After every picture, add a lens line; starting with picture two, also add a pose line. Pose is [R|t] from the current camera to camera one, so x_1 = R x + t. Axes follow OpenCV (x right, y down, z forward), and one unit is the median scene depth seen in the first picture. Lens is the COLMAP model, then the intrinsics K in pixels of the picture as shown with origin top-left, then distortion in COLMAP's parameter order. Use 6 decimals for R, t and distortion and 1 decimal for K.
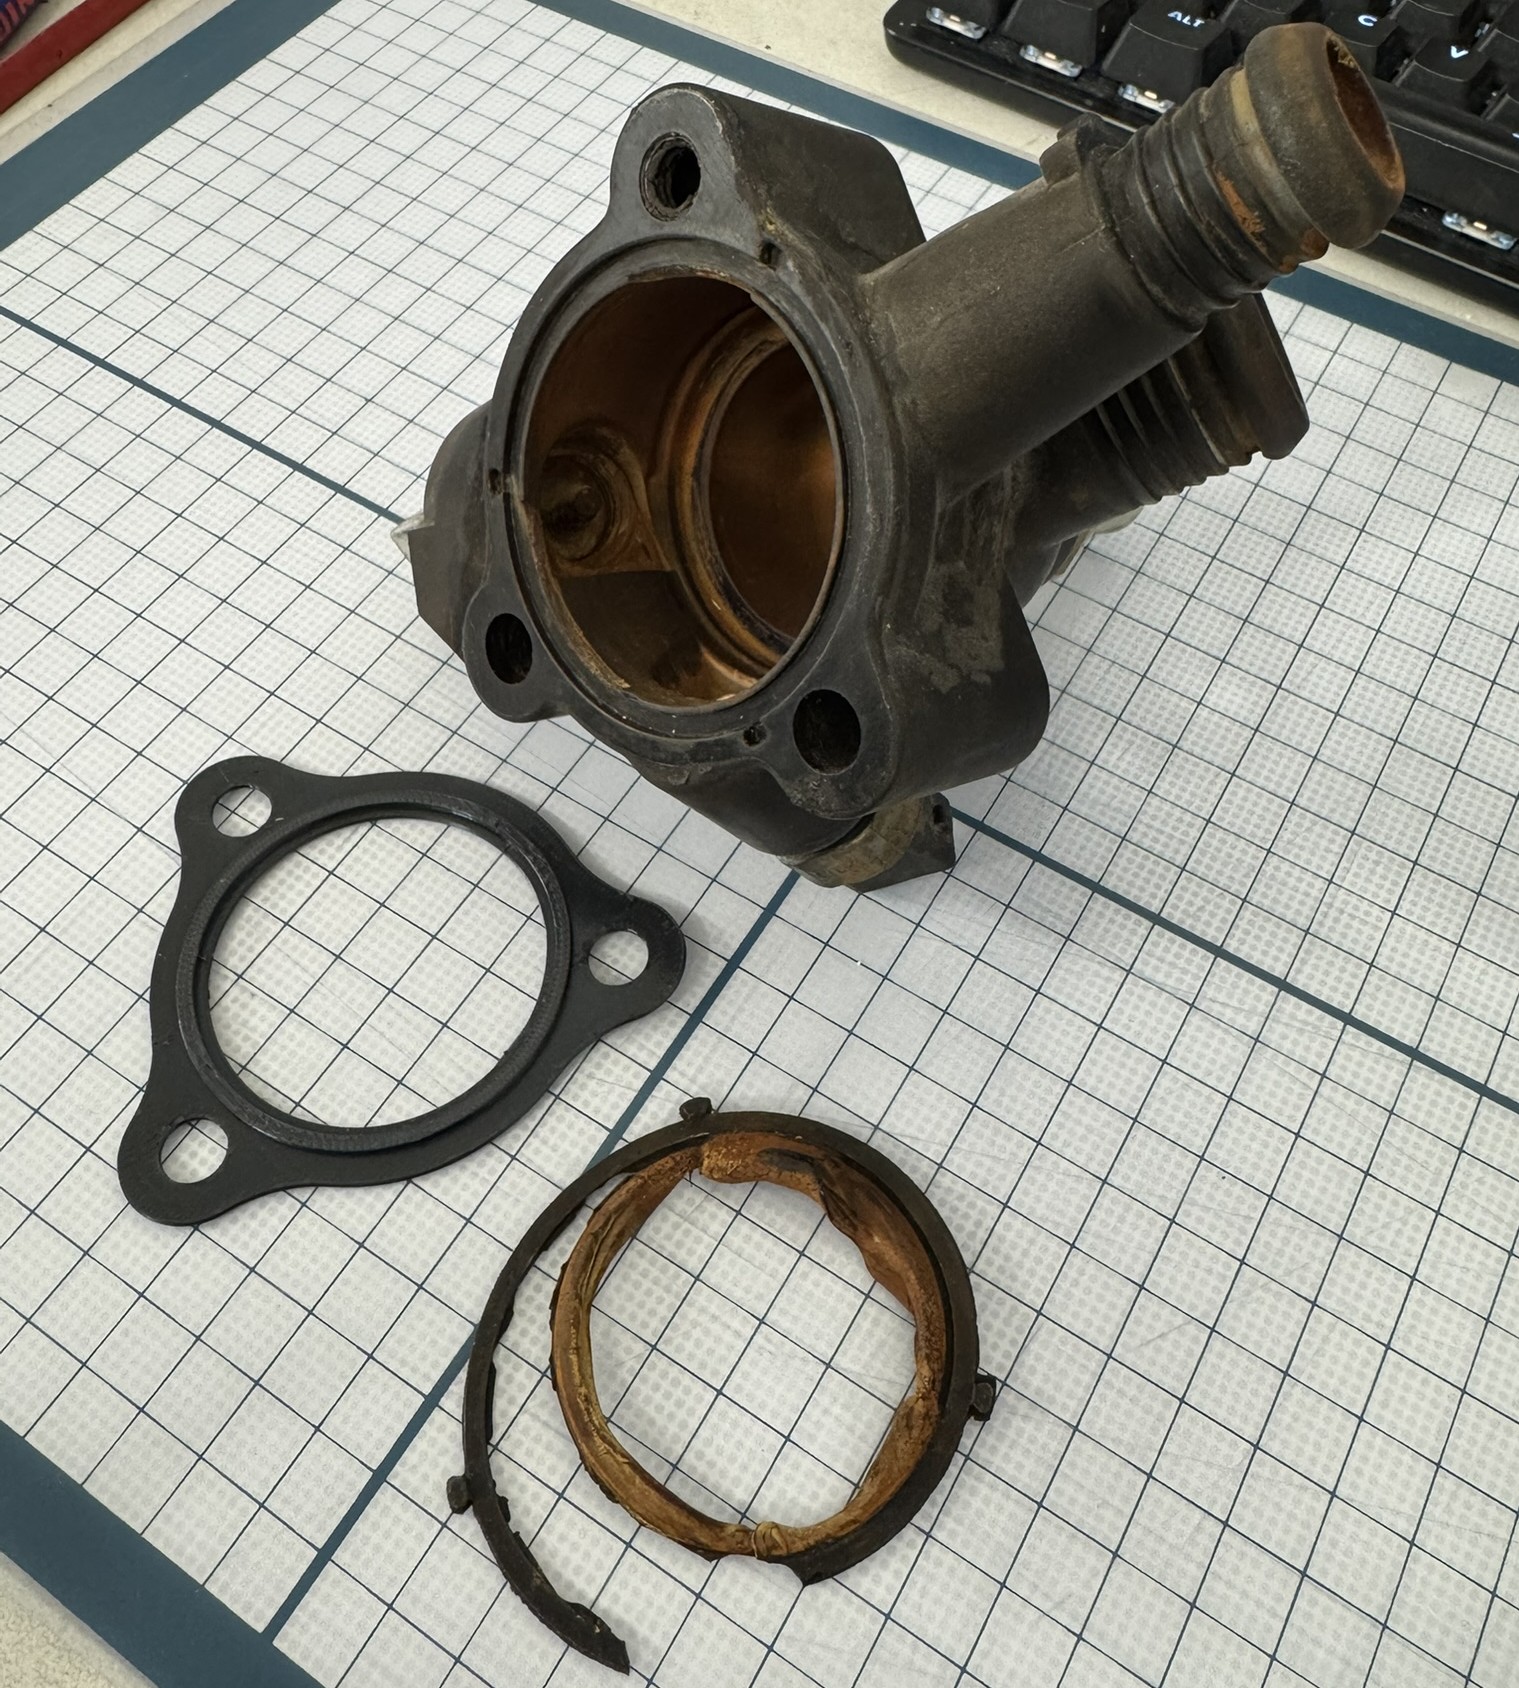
lens RADIAL K [[2033.2, 0, 759.5], [0, 2033.2, 844.0], [0, 0, 1]] dist [-0.008986, 0.047113]
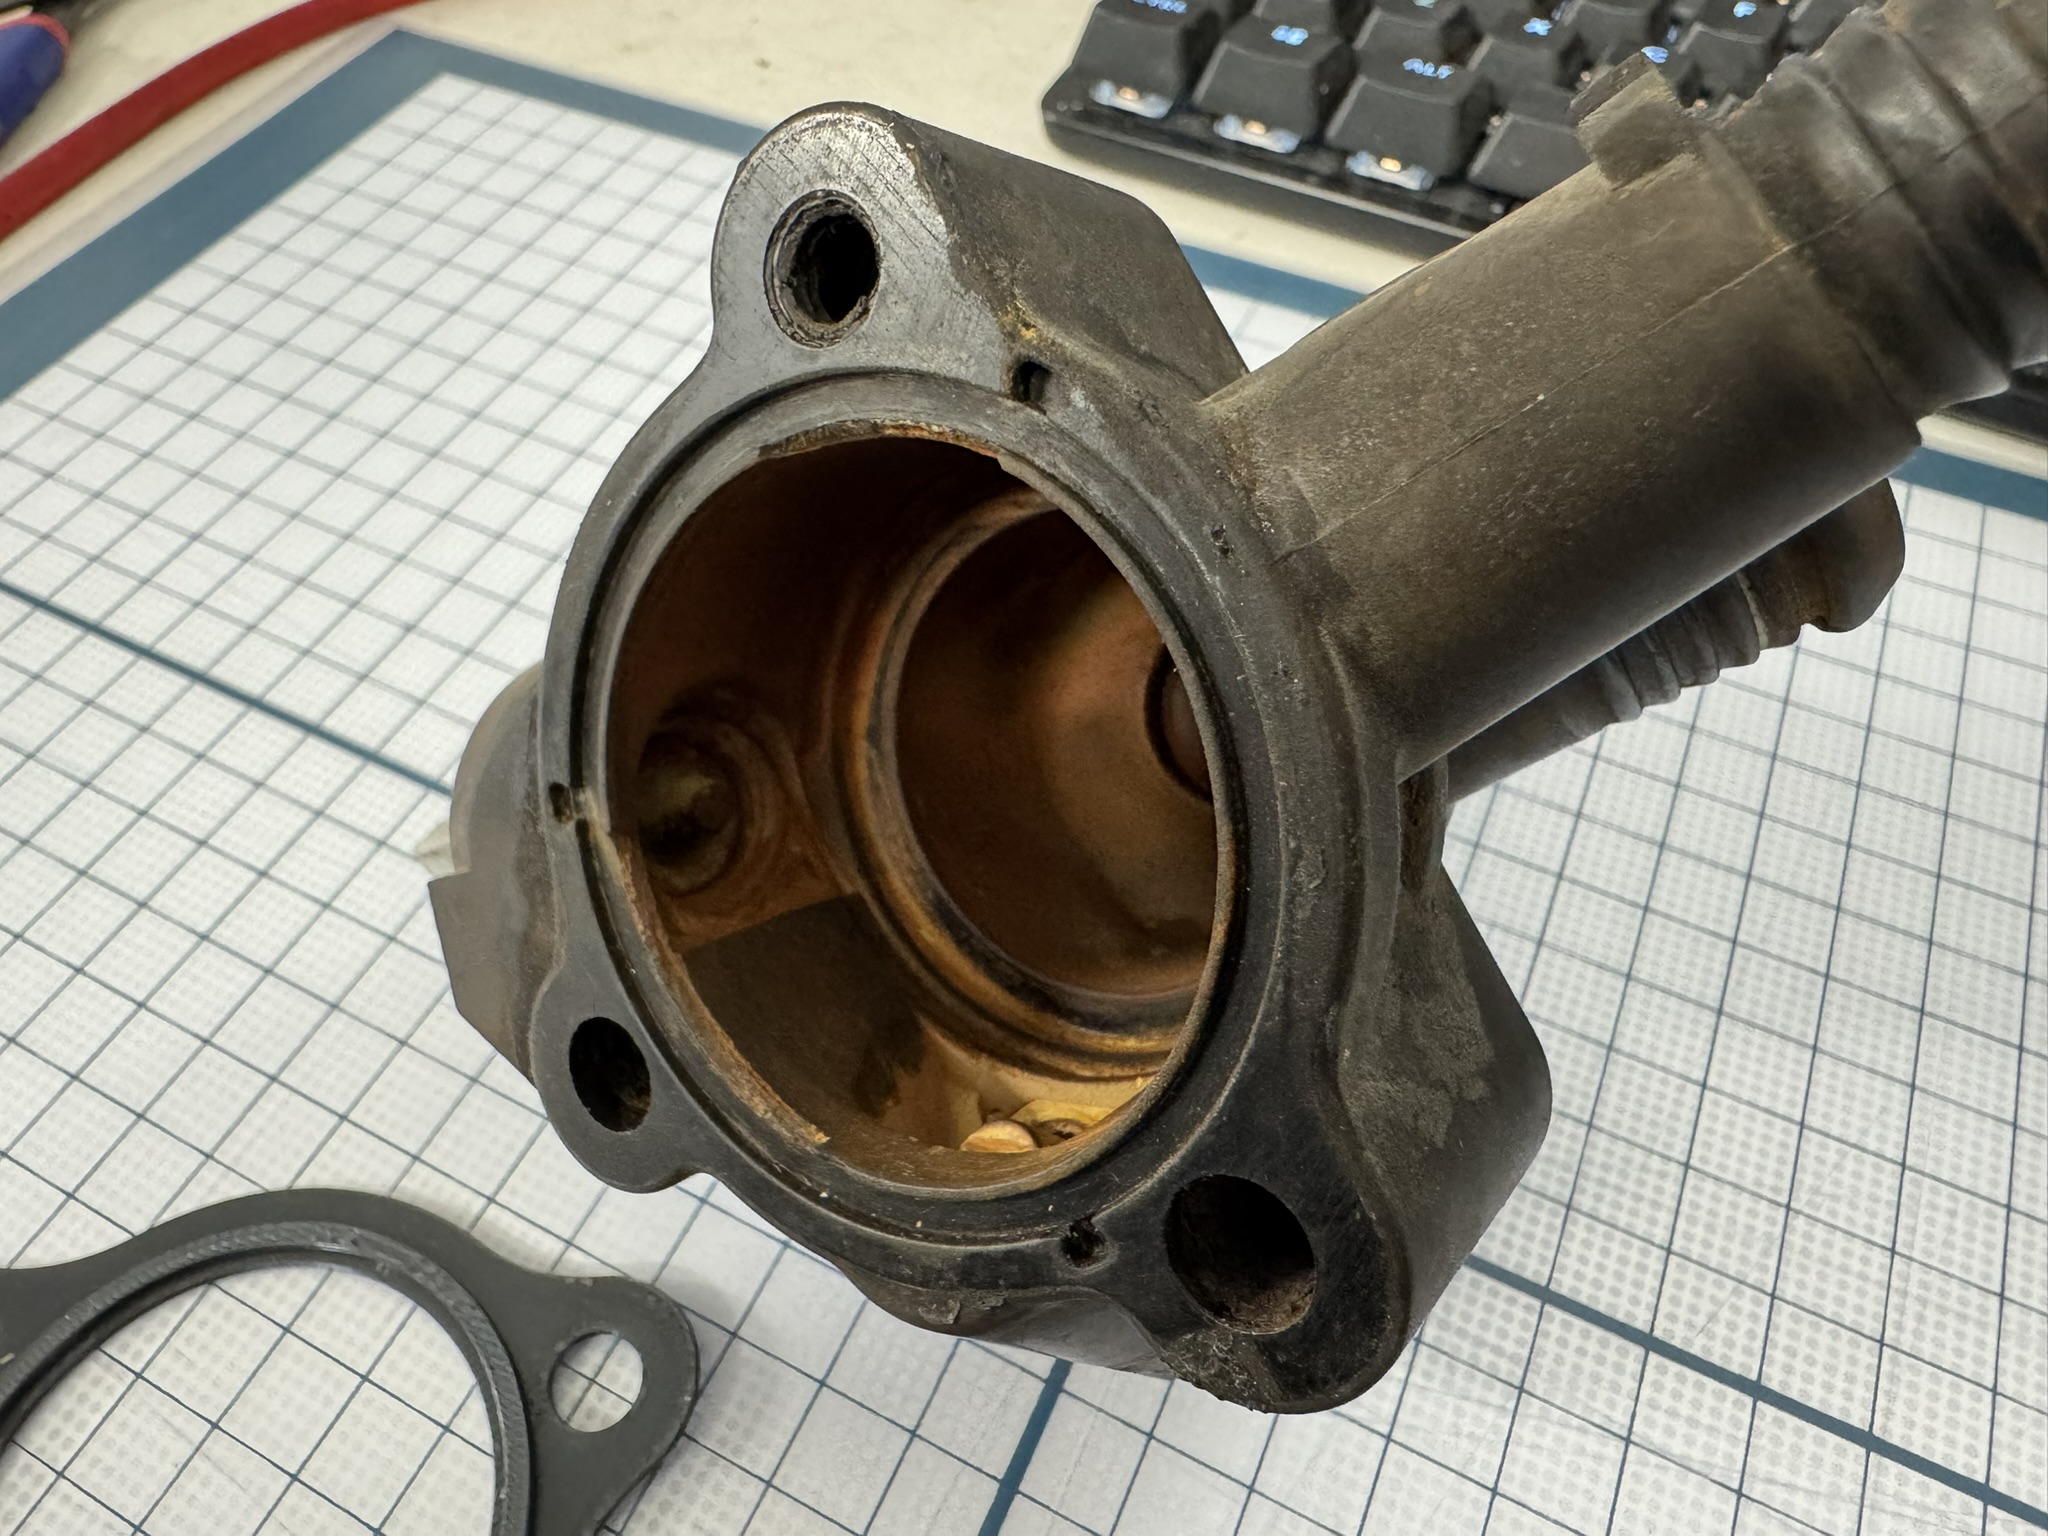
lens RADIAL K [[1899.1, 0, 1024.0], [0, 1899.1, 768.0], [0, 0, 1]] dist [0.006387, 0.005643]
pose [[0.993617, -0.087815, 0.070812, -0.031394], [0.093840, 0.991796, -0.086799, -0.113861], [-0.062609, 0.092890, 0.993706, 0.398733]]
